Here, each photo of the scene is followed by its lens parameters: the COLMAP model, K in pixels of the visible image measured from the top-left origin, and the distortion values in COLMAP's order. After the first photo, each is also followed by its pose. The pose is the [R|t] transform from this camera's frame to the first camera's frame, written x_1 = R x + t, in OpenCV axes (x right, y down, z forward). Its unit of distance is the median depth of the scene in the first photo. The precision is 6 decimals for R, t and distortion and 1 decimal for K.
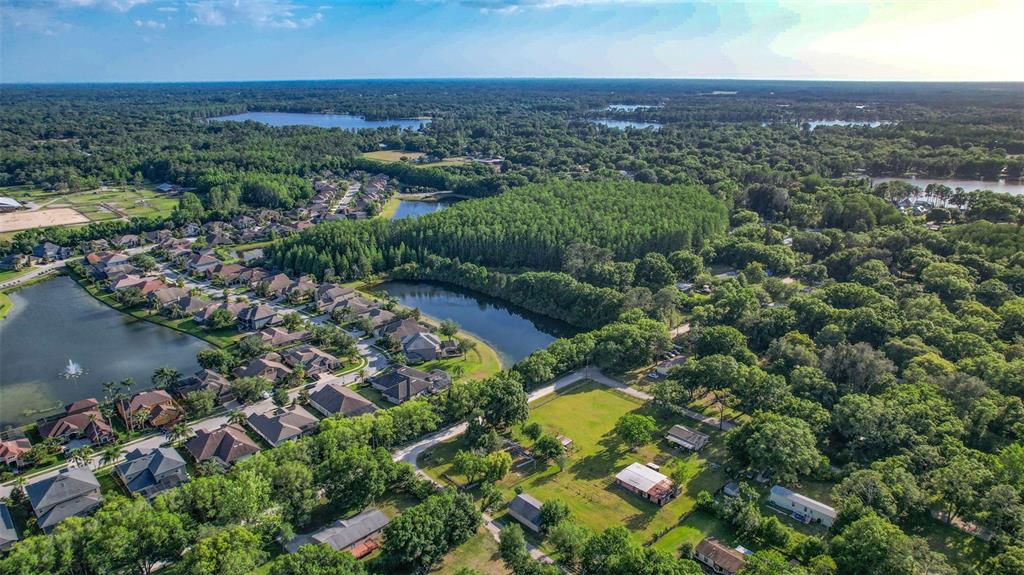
lens RADIAL K [[677.7, 0, 514.3], [0, 677.7, 285.9], [0, 0, 1]] dist [-0.077215, 0.075536]
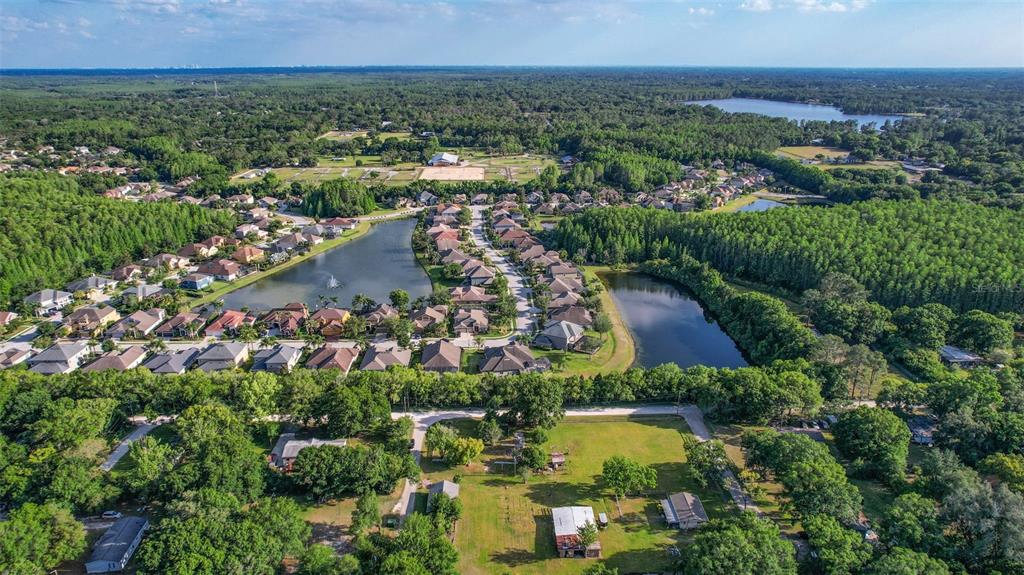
lens RADIAL K [[689.6, 0, 516.4], [0, 689.6, 290.0], [0, 0, 1]] dist [-0.059468, -0.000470]
pose [[0.749739, 0.210958, -0.627207, 0.463182], [-0.198676, 0.975856, 0.090735, -0.056743], [0.631205, 0.056583, 0.773549, 0.179691]]
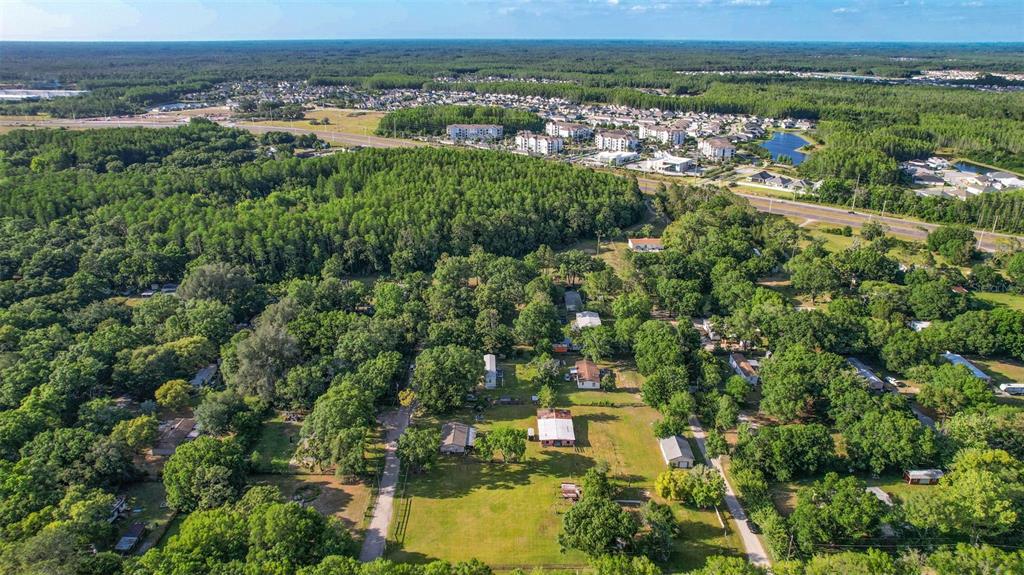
lens RADIAL K [[677.7, 0, 514.3], [0, 677.7, 285.9], [0, 0, 1]] dist [-0.077215, 0.075536]
pose [[-0.731443, -0.242624, 0.637279, -0.274236], [0.199276, 0.817709, 0.540038, -0.346888], [-0.652135, 0.522002, -0.549759, 1.102566]]
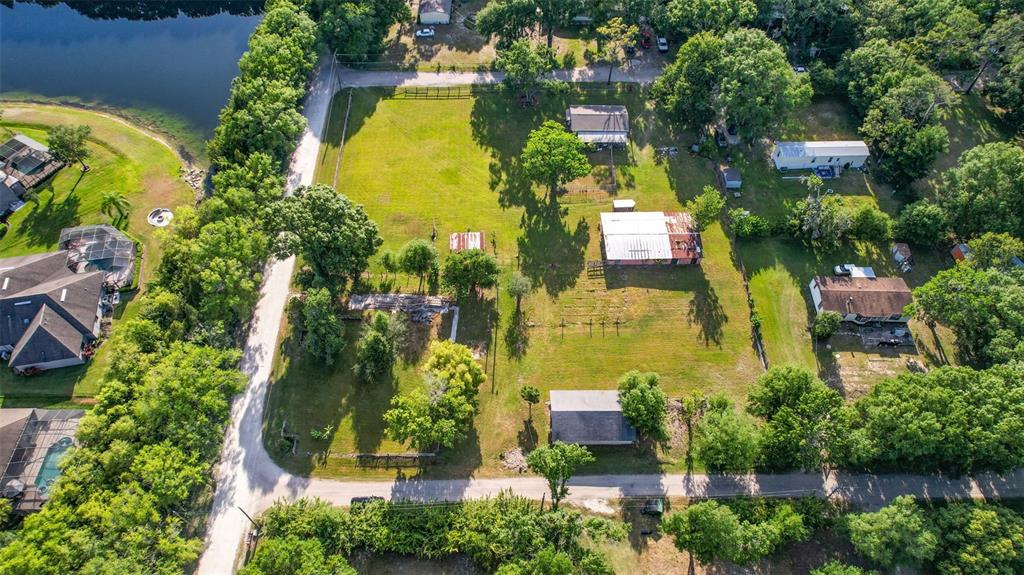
lens RADIAL K [[677.7, 0, 514.3], [0, 677.7, 285.9], [0, 0, 1]] dist [-0.077215, 0.075536]
pose [[0.674450, -0.591721, 0.441569, -0.129557], [0.206665, 0.725466, 0.656497, -0.073340], [-0.708807, -0.351518, 0.611579, 0.510767]]
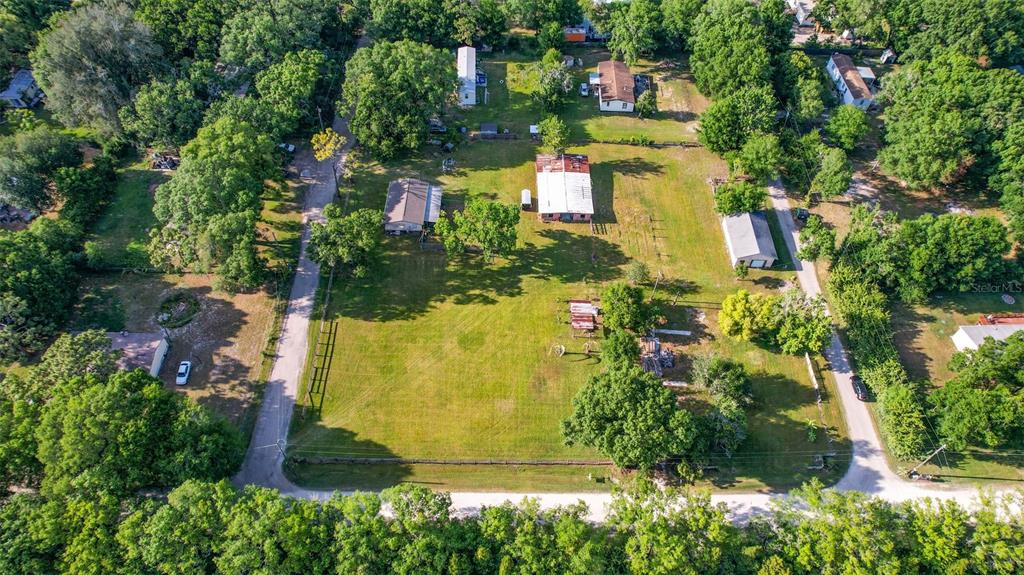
lens RADIAL K [[663.2, 0, 512.0], [0, 663.2, 287.5], [0, 0, 1]] dist [-0.077681, 0.075419]
pose [[-0.723256, -0.553032, 0.413590, -0.071561], [0.187245, 0.419422, 0.888271, -0.199686], [-0.664710, 0.719890, -0.199797, 0.908685]]
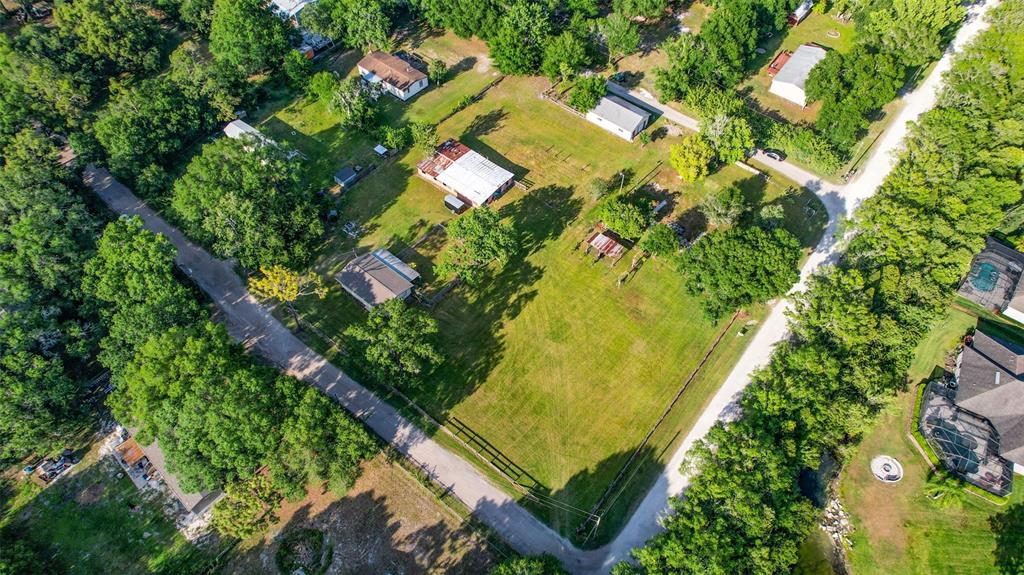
lens RADIAL K [[663.2, 0, 512.0], [0, 663.2, 287.5], [0, 0, 1]] dist [-0.077681, 0.075419]
pose [[-0.991138, 0.096751, -0.091023, 0.164250], [-0.054402, 0.329482, 0.942593, -0.219872], [0.121188, 0.939191, -0.321299, 0.970181]]
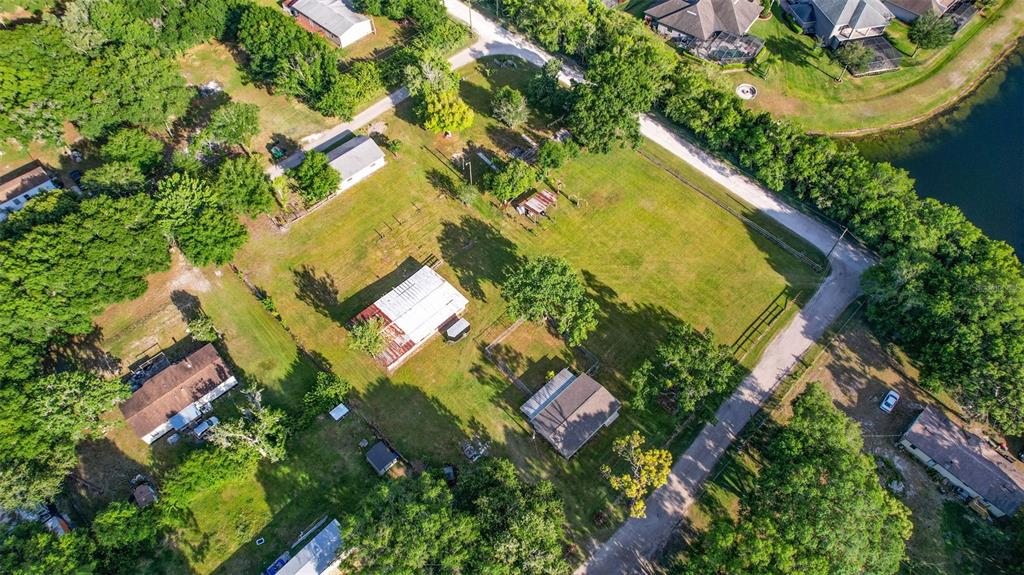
lens RADIAL K [[663.2, 0, 512.0], [0, 663.2, 287.5], [0, 0, 1]] dist [-0.077681, 0.075419]
pose [[0.018818, 0.827645, -0.560937, 0.357432], [-0.312443, 0.537807, 0.783035, -0.127888], [0.949750, 0.160525, 0.268712, 0.679196]]
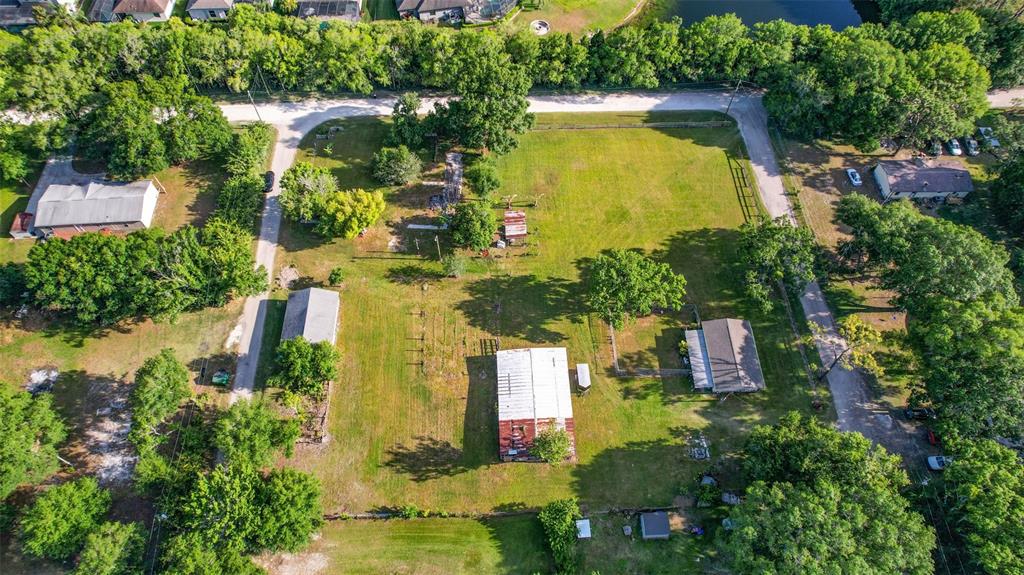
lens RADIAL K [[663.2, 0, 512.0], [0, 663.2, 287.5], [0, 0, 1]] dist [-0.077681, 0.075419]
pose [[0.751353, 0.563173, -0.343955, 0.225624], [-0.210569, 0.698582, 0.683845, -0.075392], [0.625404, -0.441382, 0.643468, 0.517195]]
